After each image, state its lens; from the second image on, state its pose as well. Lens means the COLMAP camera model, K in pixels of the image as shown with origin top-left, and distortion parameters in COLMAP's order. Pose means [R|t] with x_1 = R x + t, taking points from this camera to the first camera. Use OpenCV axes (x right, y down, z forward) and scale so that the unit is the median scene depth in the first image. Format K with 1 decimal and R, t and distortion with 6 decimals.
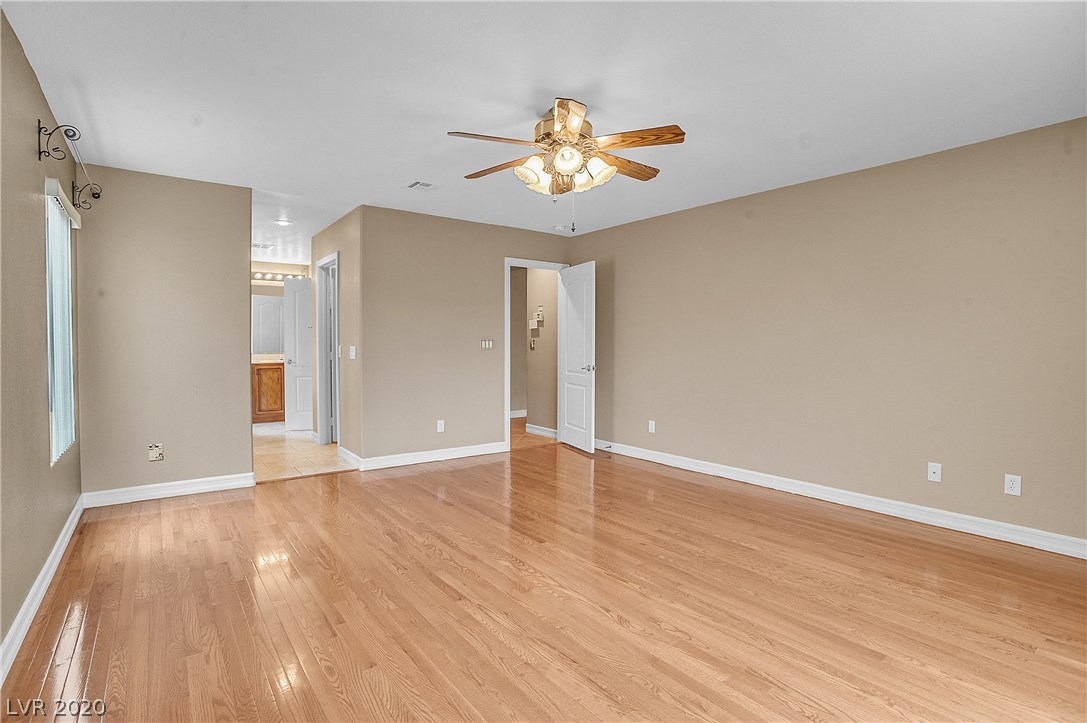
lens RADIAL K [[525.1, 0, 541.4], [0, 525.1, 353.2], [0, 0, 1]] dist [-0.082767, 0.033828]
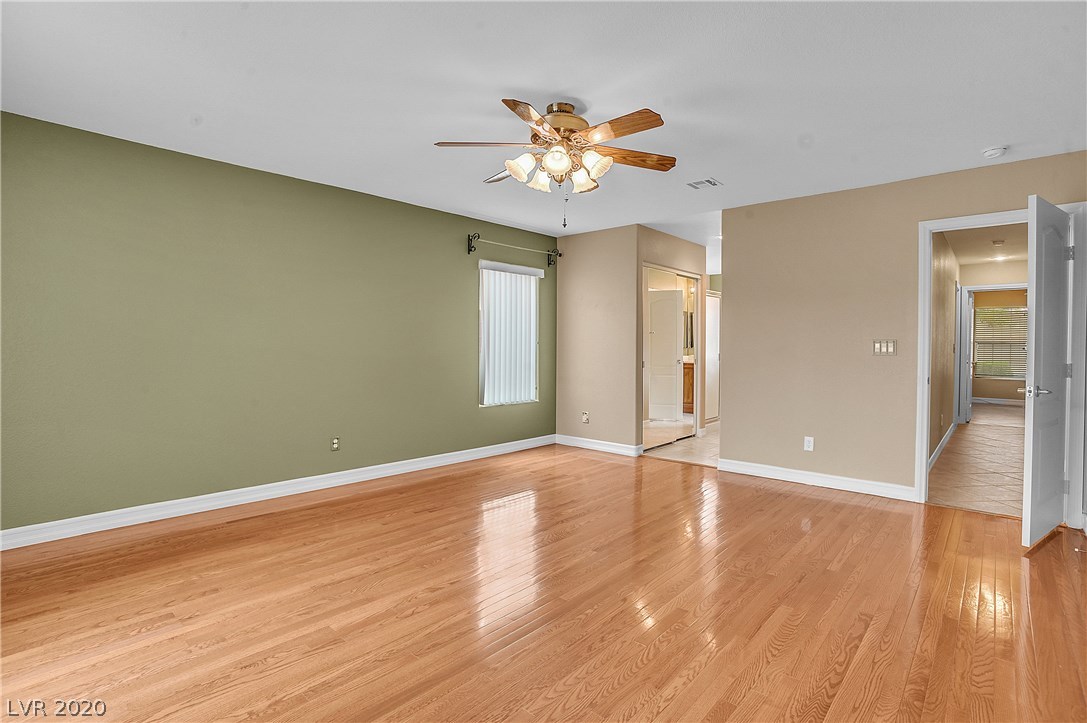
lens RADIAL K [[525.1, 0, 541.4], [0, 525.1, 353.2], [0, 0, 1]] dist [-0.082767, 0.033828]
pose [[0.181104, 0.013301, -0.983374, 1.021996], [-0.022824, 0.999696, 0.009318, -0.008645], [0.983199, 0.020757, 0.181352, 0.798296]]
